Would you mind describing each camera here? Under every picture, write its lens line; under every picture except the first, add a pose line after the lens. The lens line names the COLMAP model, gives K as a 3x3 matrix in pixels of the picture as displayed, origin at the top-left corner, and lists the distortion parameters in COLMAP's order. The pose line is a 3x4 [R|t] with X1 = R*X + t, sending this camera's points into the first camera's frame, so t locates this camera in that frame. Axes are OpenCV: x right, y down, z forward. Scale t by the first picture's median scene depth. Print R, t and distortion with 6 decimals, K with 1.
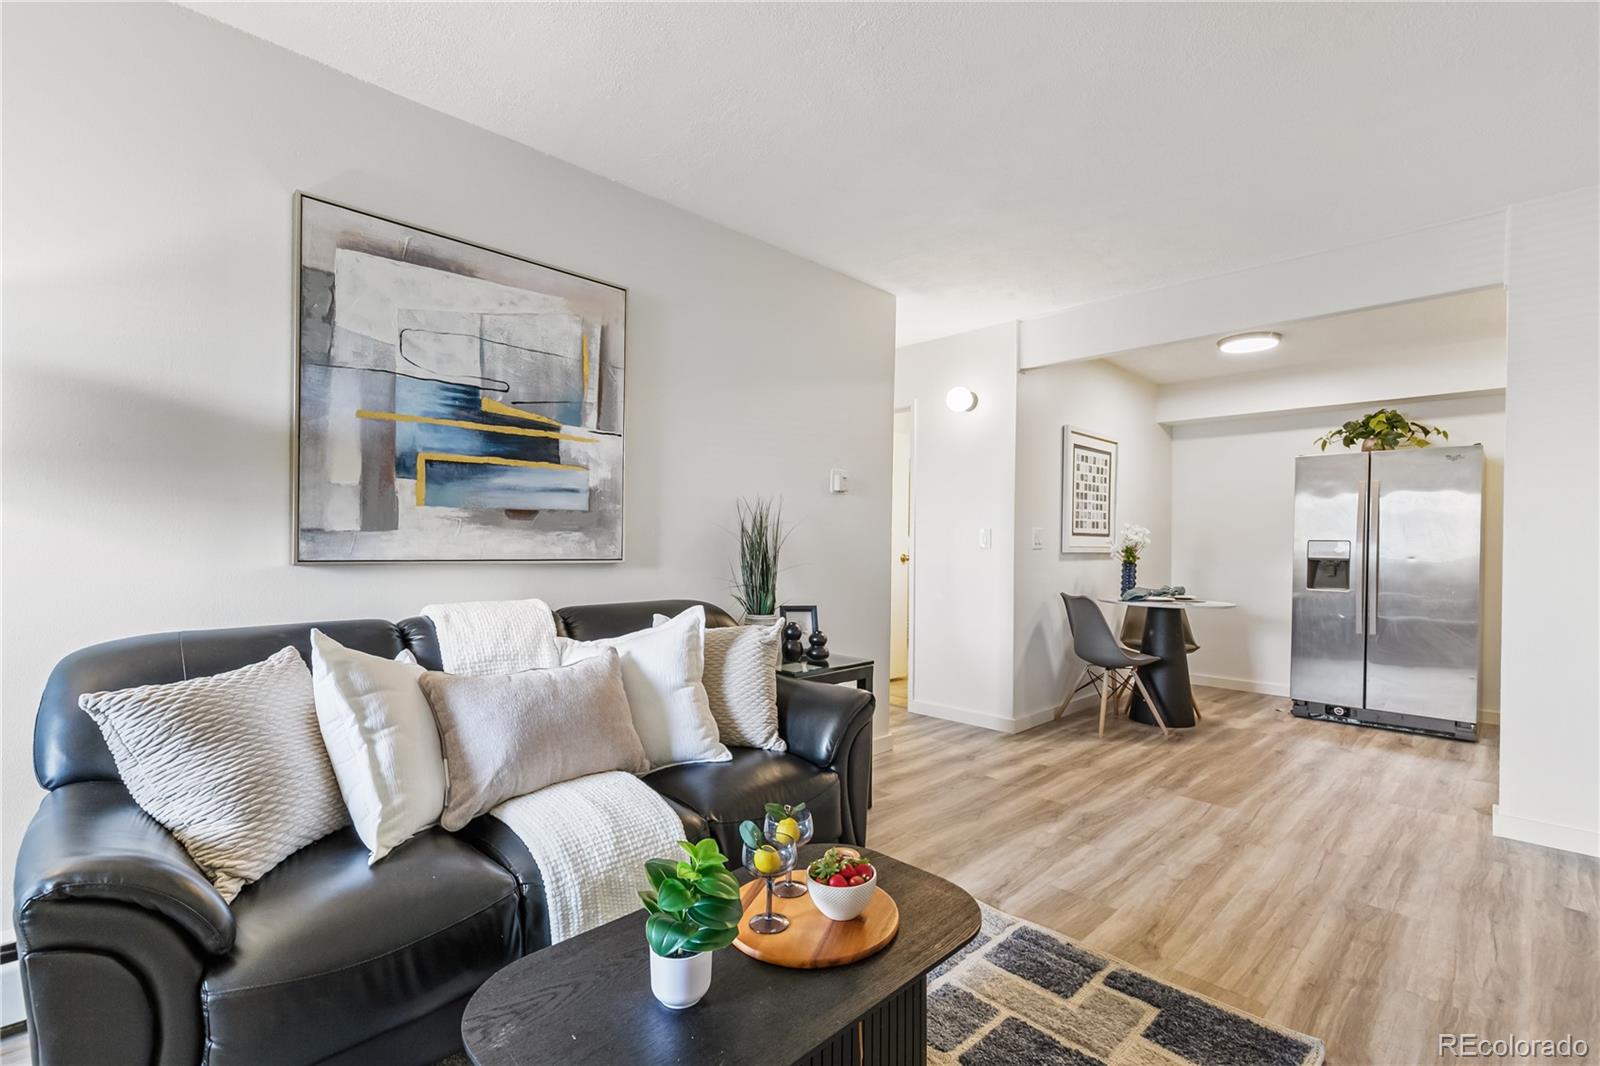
lens RADIAL K [[735.7, 0, 776.7], [0, 735.7, 527.0], [0, 0, 1]] dist [0.013178, -0.003391]
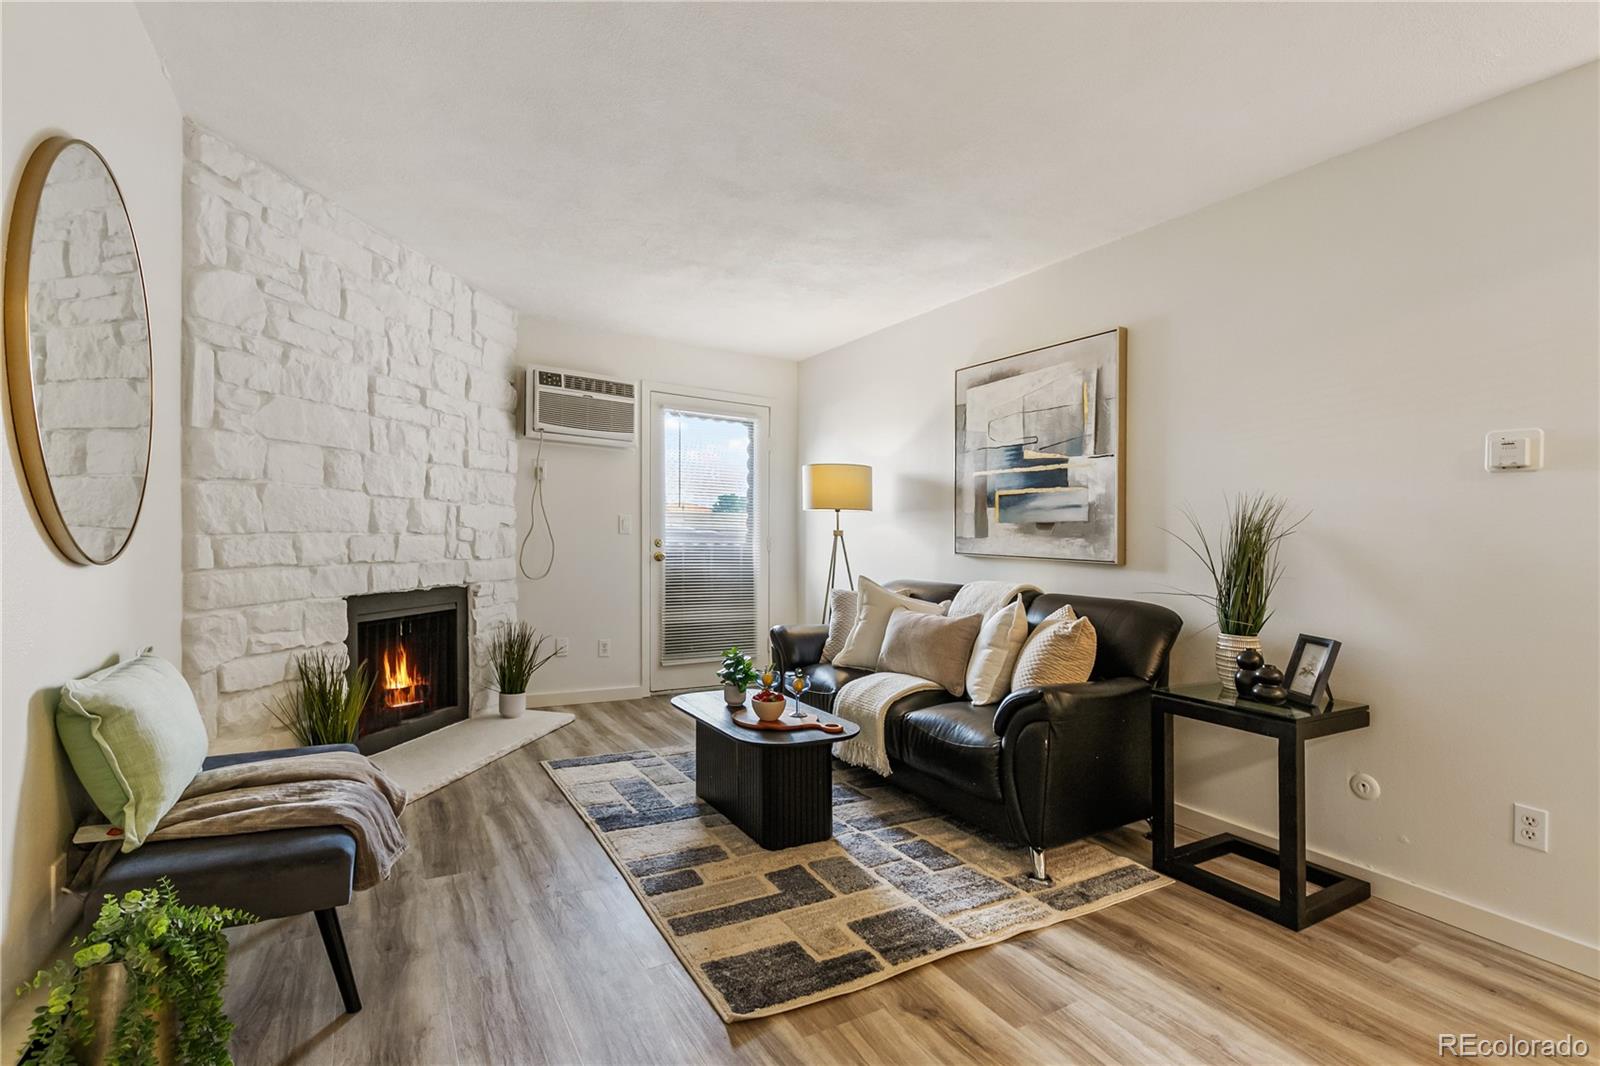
lens RADIAL K [[735.7, 0, 816.2], [0, 735.7, 539.5], [0, 0, 1]] dist [0.013178, -0.003391]
pose [[-0.220218, -0.015311, -0.975330, 1.109874], [-0.011705, 0.999846, -0.013053, 0.031879], [0.975380, 0.008542, -0.220364, 0.862096]]
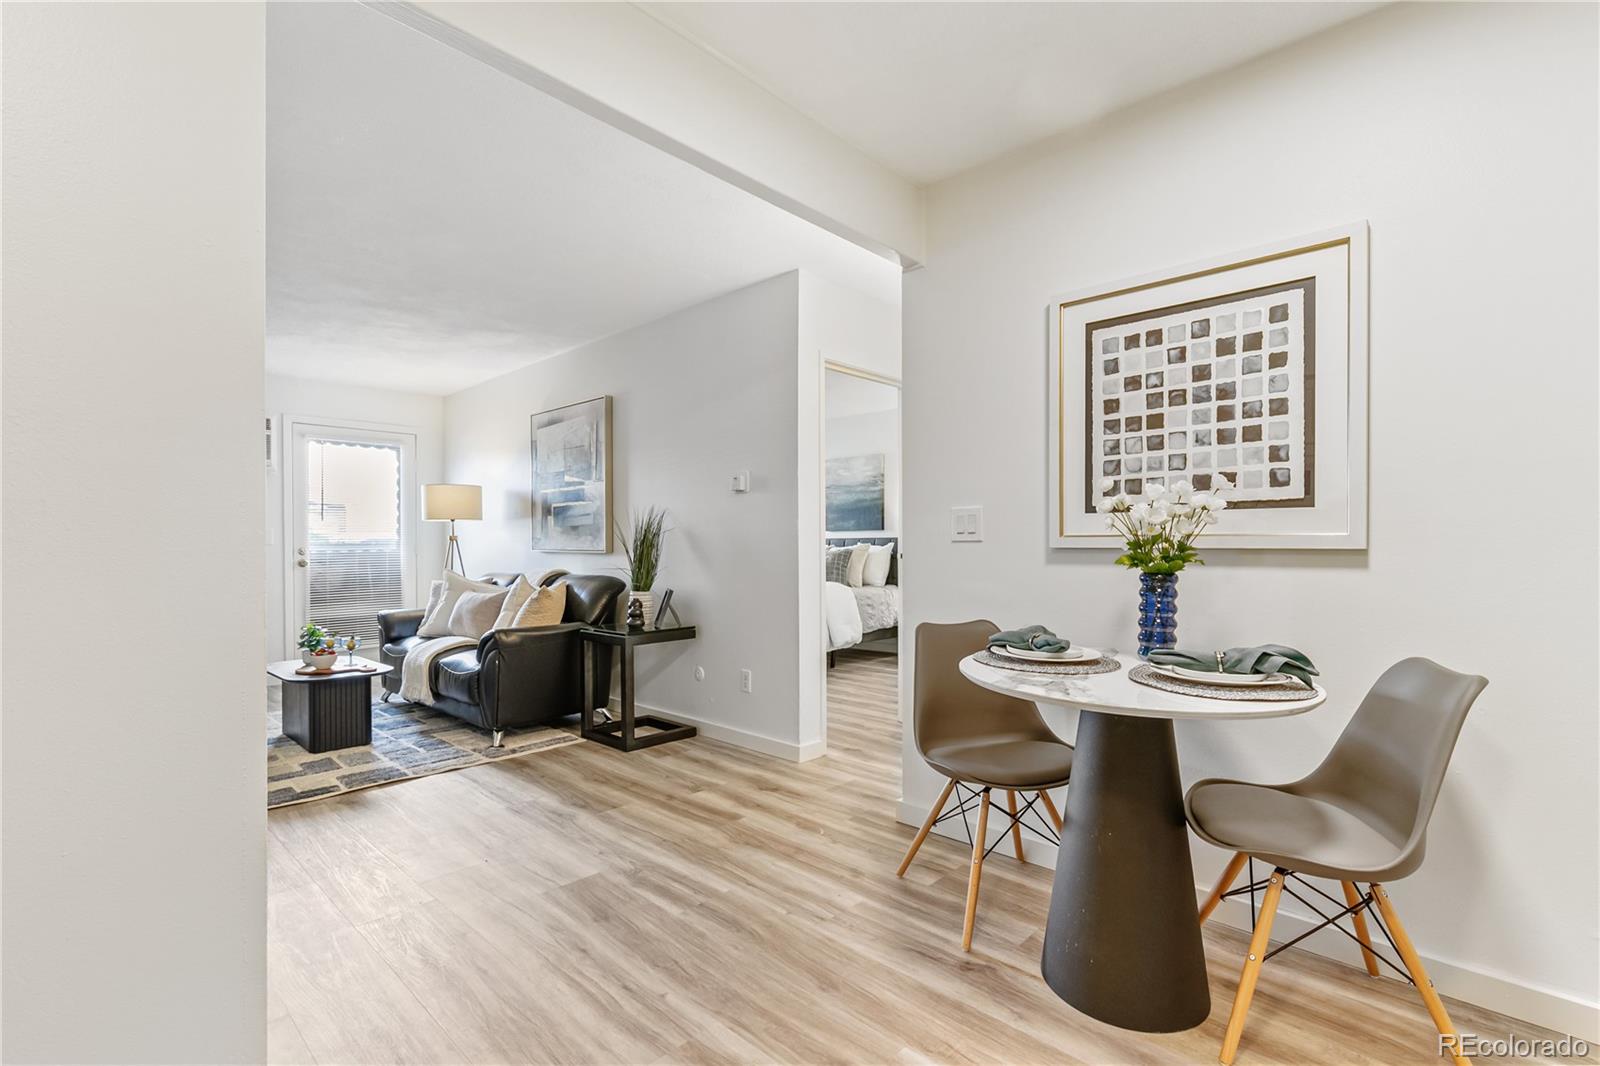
lens RADIAL K [[735.7, 0, 815.5], [0, 735.7, 525.5], [0, 0, 1]] dist [0.013178, -0.003391]
pose [[0.043703, -0.036925, -0.998362, 1.693747], [0.024379, 0.999059, -0.035883, 0.063560], [0.998747, -0.022770, 0.044562, 1.544820]]
